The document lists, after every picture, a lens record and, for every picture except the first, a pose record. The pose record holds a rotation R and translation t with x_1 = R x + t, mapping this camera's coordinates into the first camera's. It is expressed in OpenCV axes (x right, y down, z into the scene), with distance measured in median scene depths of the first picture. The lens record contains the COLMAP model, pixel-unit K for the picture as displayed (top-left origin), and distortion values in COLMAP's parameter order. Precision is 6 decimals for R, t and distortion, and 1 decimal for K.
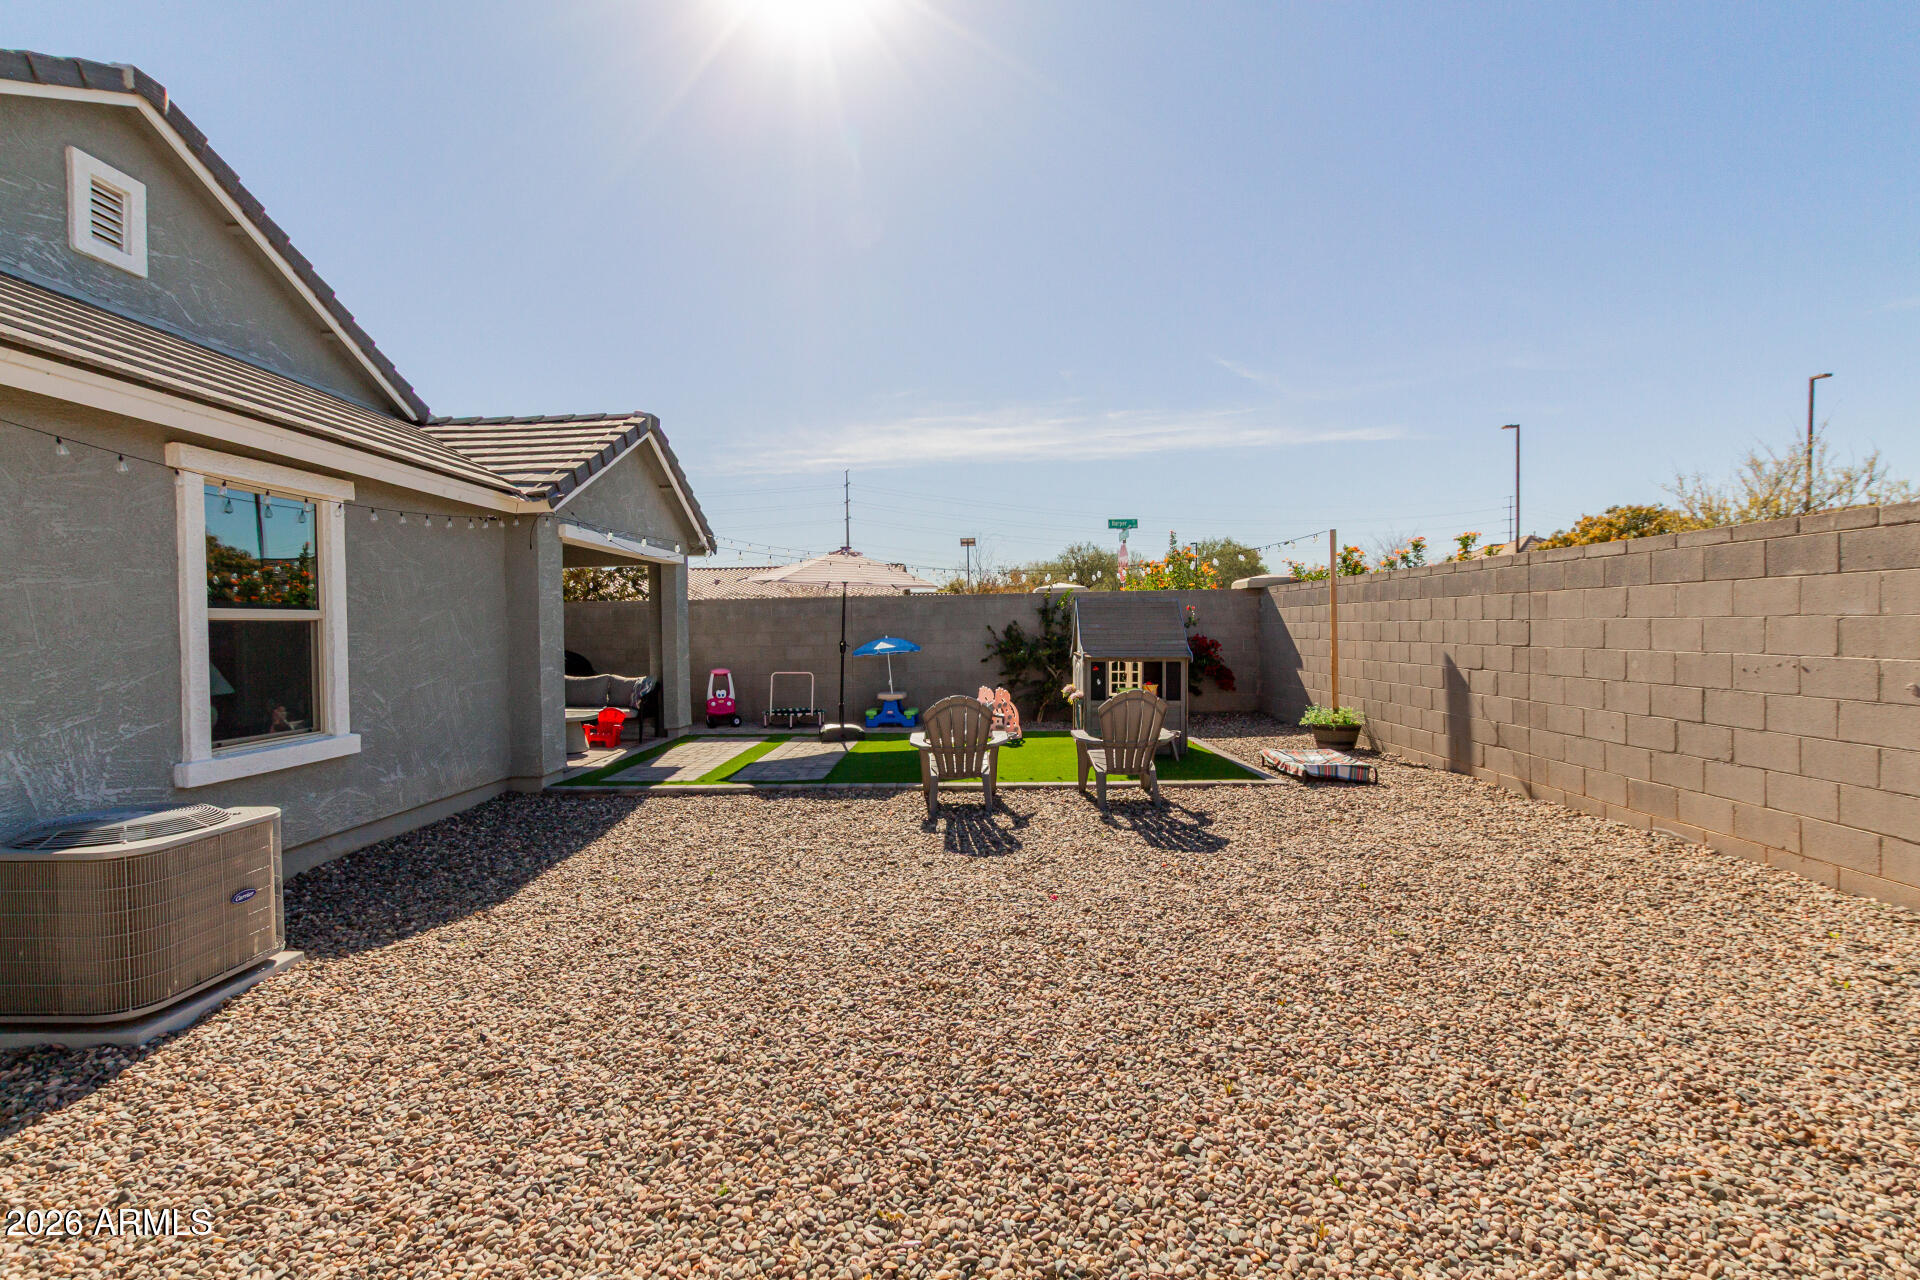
lens RADIAL K [[876.8, 0, 950.2], [0, 876.8, 636.4], [0, 0, 1]] dist [0.005297, -0.001528]
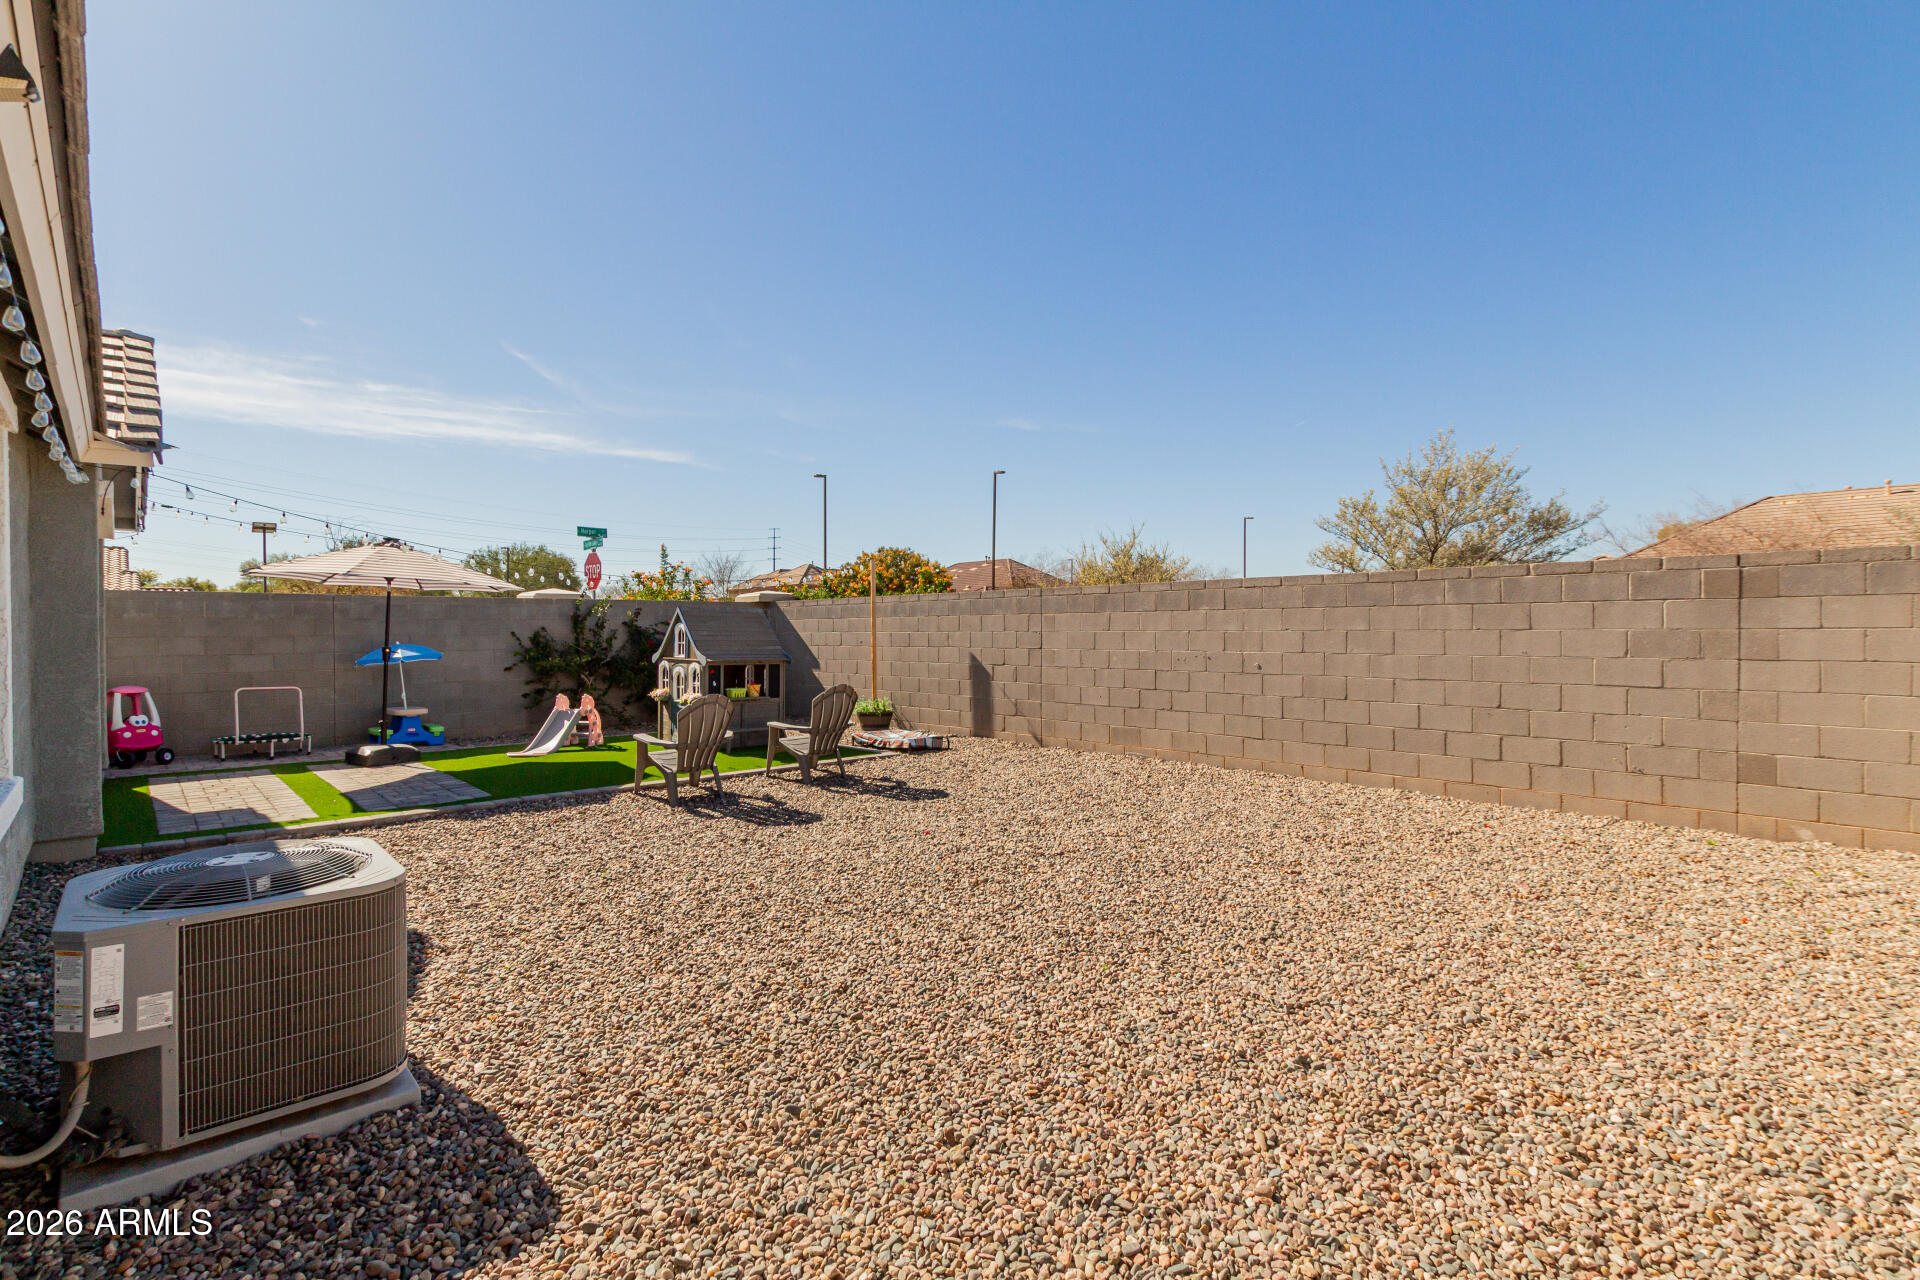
lens RADIAL K [[876.8, 0, 952.9], [0, 876.8, 641.7], [0, 0, 1]] dist [0.005297, -0.001528]
pose [[0.712788, 0.004440, 0.701365, -0.474094], [0.000224, 0.999978, -0.006557, 0.007995], [-0.701379, 0.004831, 0.712772, 0.006382]]
